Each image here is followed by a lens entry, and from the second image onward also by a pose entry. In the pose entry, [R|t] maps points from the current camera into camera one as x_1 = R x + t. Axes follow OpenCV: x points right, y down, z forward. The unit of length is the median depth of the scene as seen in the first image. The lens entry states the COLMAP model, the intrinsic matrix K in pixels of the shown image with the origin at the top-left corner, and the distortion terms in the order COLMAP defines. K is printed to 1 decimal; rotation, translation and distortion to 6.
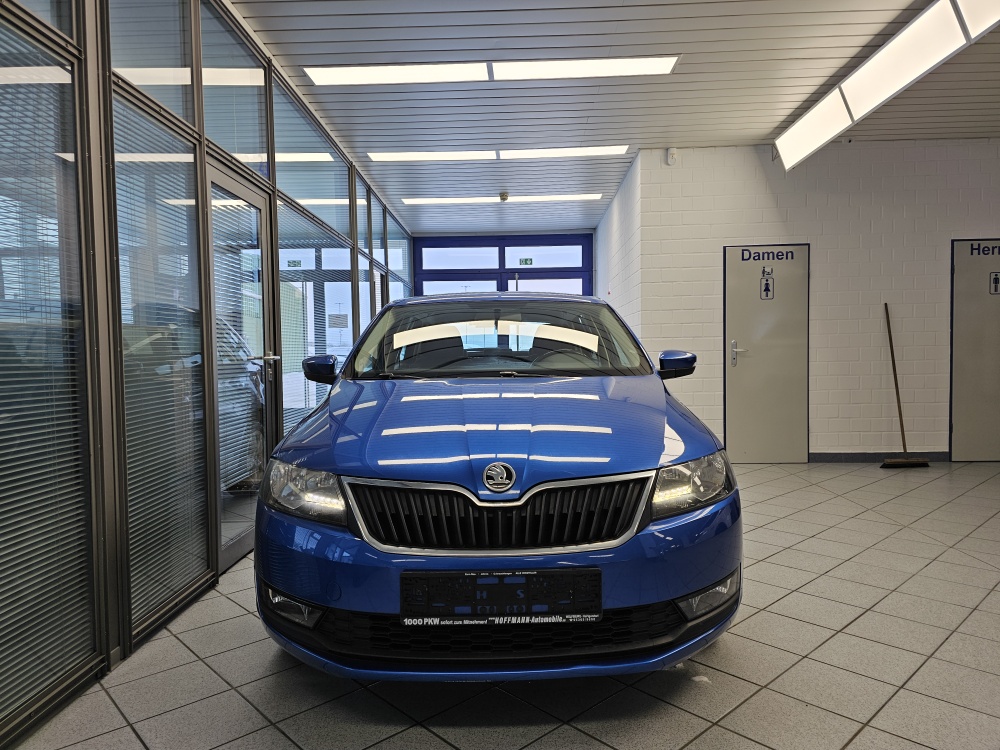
lens RADIAL K [[664.6, 0, 492.9], [0, 664.6, 365.1], [0, 0, 1]] dist [0.061635, -0.054339]
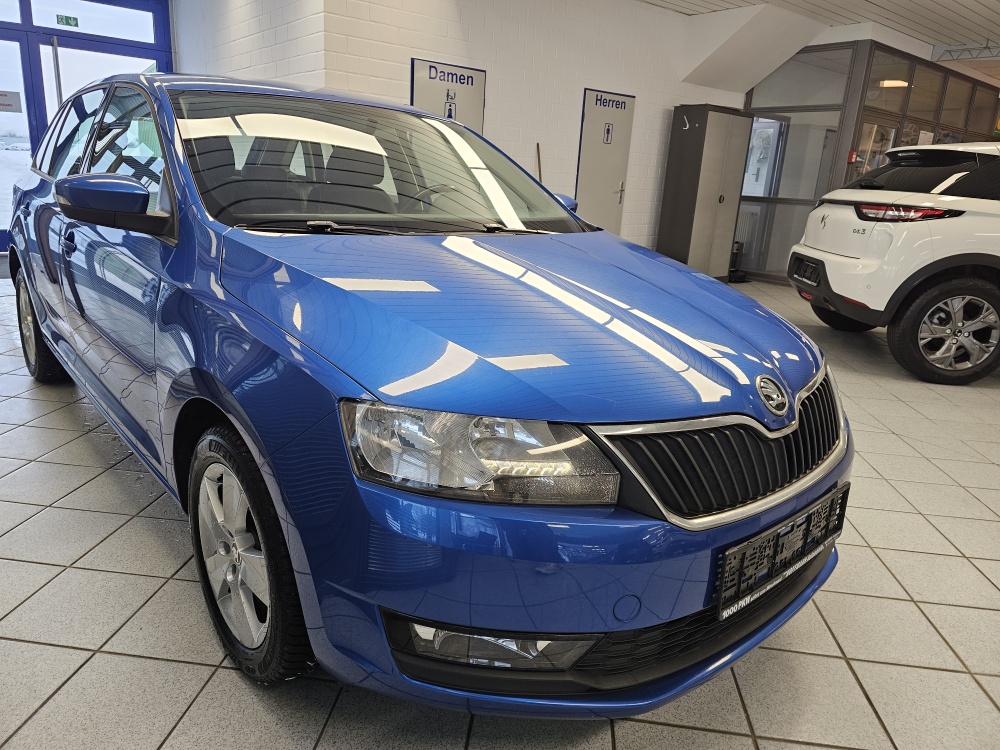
lens RADIAL K [[664.6, 0, 492.9], [0, 664.6, 365.1], [0, 0, 1]] dist [0.061635, -0.054339]
pose [[0.769178, -0.115127, 0.628578, -0.186305], [-0.057979, 0.967009, 0.248058, -0.008936], [-0.636399, -0.227245, 0.737127, 0.174891]]
